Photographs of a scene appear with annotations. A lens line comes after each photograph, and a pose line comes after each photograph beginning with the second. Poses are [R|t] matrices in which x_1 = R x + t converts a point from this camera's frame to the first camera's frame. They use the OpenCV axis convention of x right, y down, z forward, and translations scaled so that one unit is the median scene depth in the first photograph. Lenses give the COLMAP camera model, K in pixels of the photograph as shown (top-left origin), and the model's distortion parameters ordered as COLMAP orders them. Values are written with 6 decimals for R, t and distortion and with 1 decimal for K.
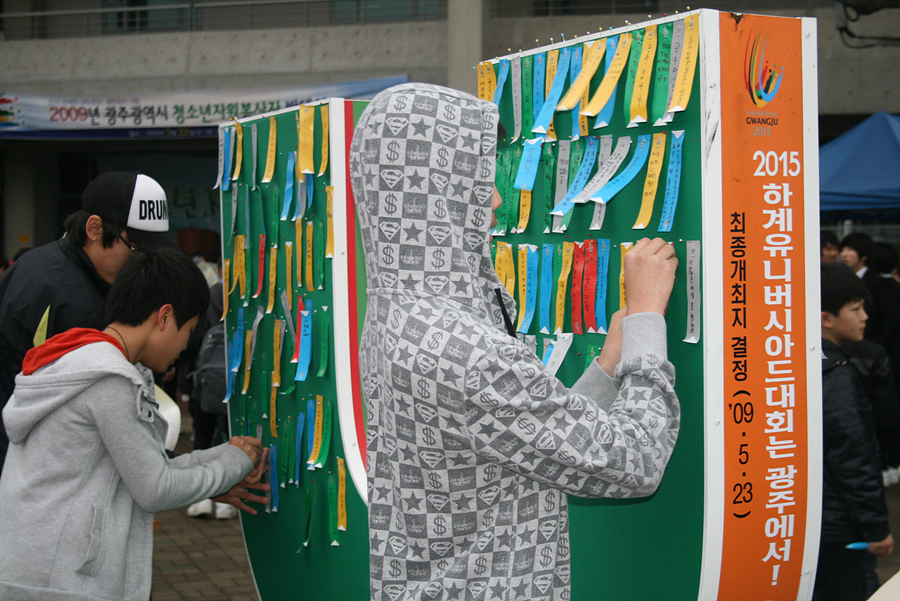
lens RADIAL K [[1695.0, 0, 464.3], [0, 1695.0, 336.1], [0, 0, 1]] dist [0.103490, 0.000000]
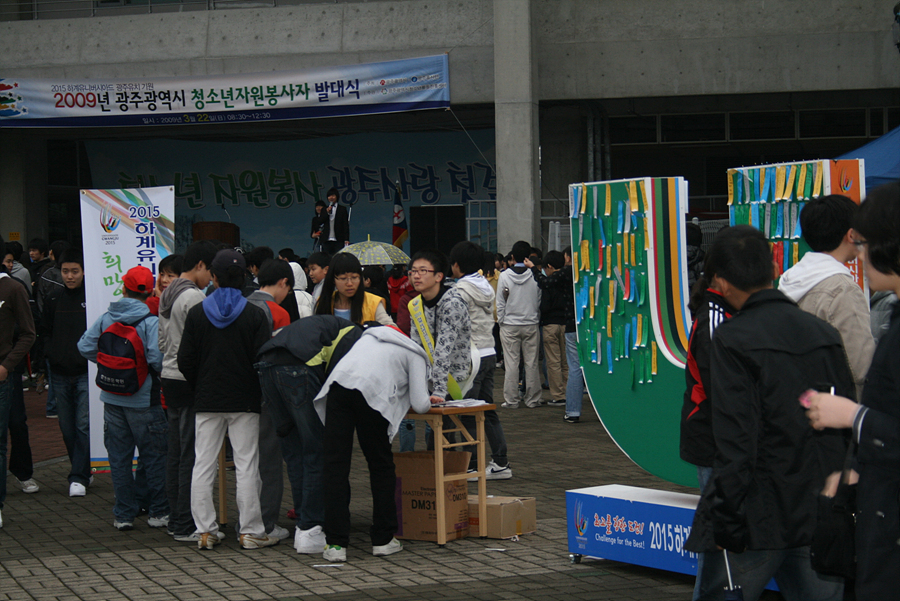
lens RADIAL K [[2185.3, 0, 448.4], [0, 2185.3, 304.1], [0, 0, 1]] dist [0.188913, 0.000000]
pose [[0.999812, -0.019269, 0.001968, -0.036983], [0.019305, 0.999611, -0.020140, 0.008147], [-0.001580, 0.020174, 0.999795, -0.197616]]
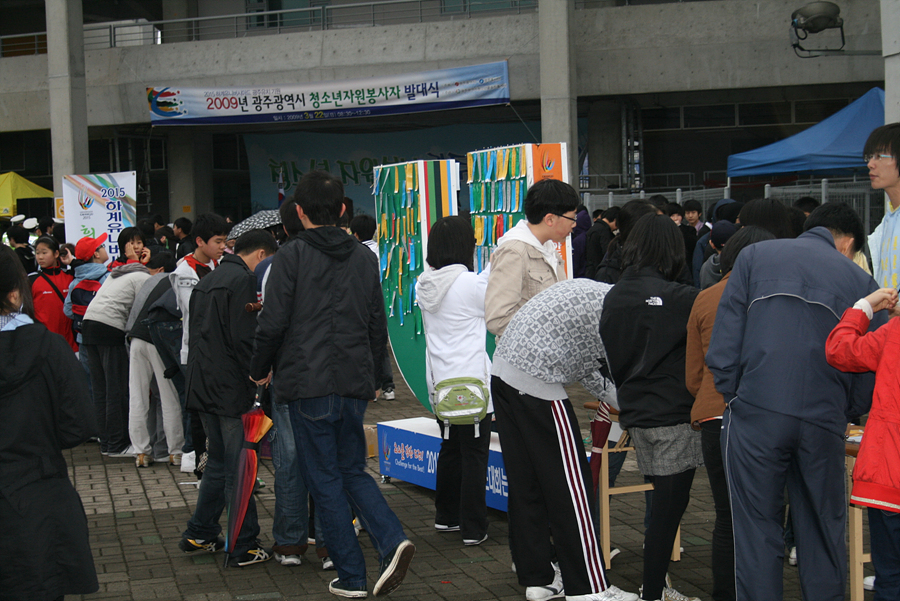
lens RADIAL K [[1695.0, 0, 448.5], [0, 1695.0, 296.9], [0, 0, 1]] dist [0.103490, 0.000000]
pose [[0.996196, -0.026761, -0.082928, 0.019095], [0.026958, 0.999636, 0.001260, 0.007176], [0.082864, -0.003491, 0.996555, -0.171214]]
